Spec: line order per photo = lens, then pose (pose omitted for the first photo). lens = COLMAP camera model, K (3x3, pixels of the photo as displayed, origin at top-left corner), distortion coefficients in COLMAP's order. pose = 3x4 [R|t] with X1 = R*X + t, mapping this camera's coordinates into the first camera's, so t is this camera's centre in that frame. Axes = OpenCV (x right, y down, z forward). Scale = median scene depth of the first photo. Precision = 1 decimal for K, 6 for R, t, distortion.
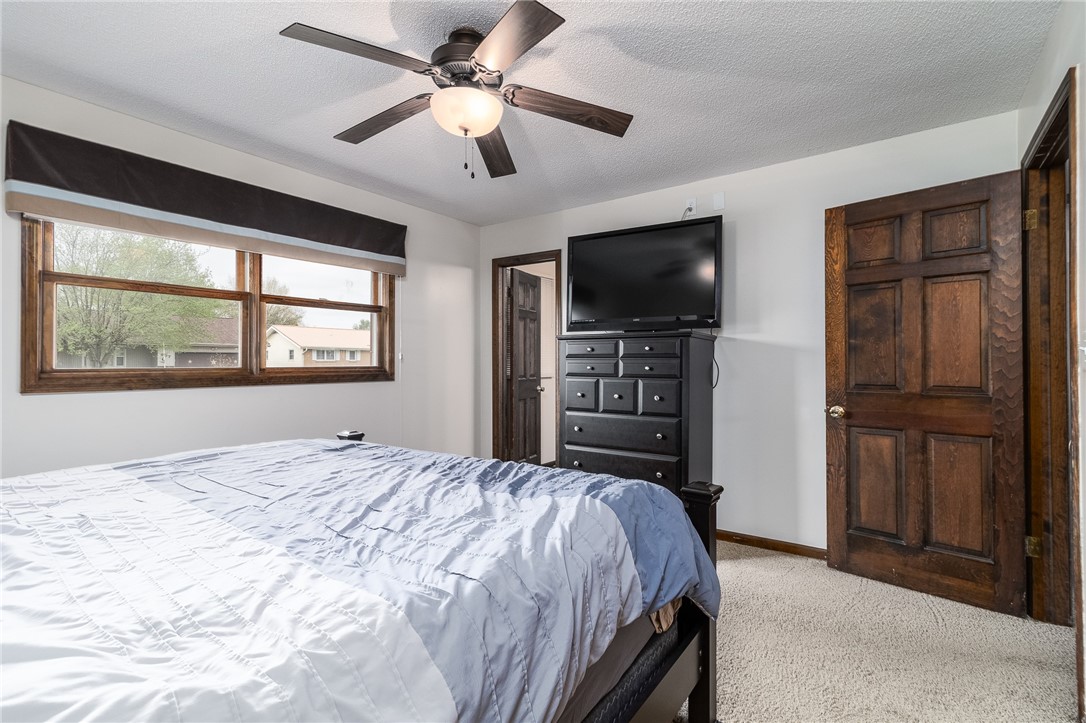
lens RADIAL K [[503.9, 0, 543.0], [0, 503.9, 361.5], [0, 0, 1]] dist [0.002993, -0.000051]
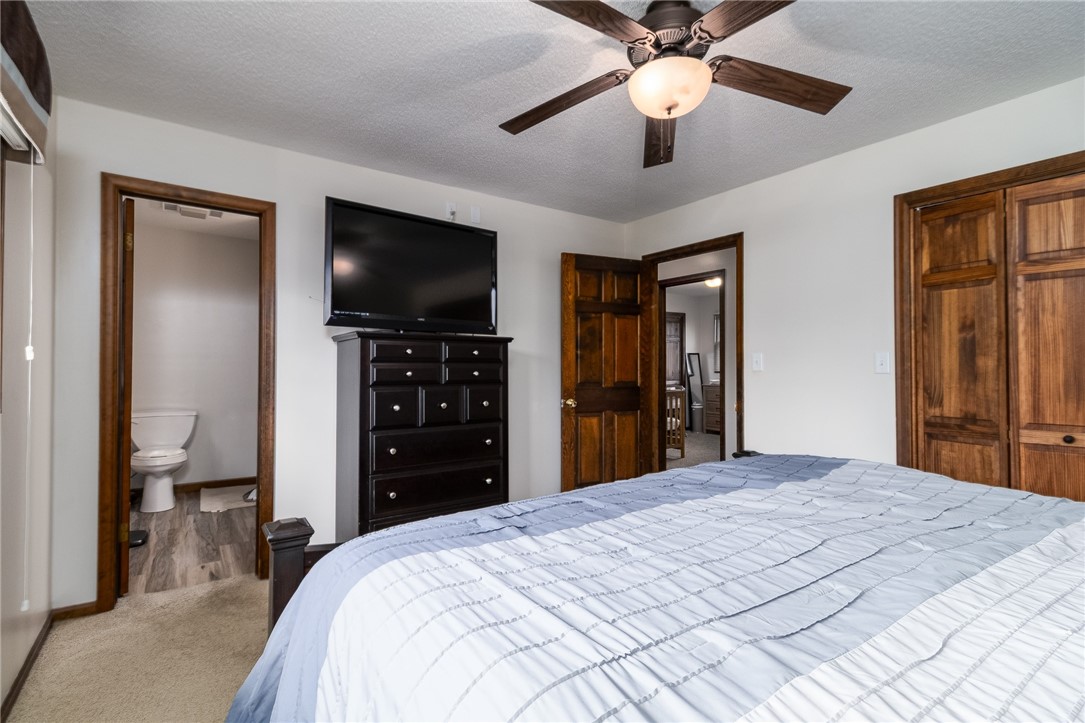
lens RADIAL K [[503.4, 0, 542.5], [0, 503.4, 361.5], [0, 0, 1]] dist [0.002993, -0.000051]
pose [[0.313621, 0.010836, 0.949487, -0.735363], [0.002068, 0.999925, -0.012095, 0.003091], [-0.949546, 0.005757, 0.313575, 0.647291]]
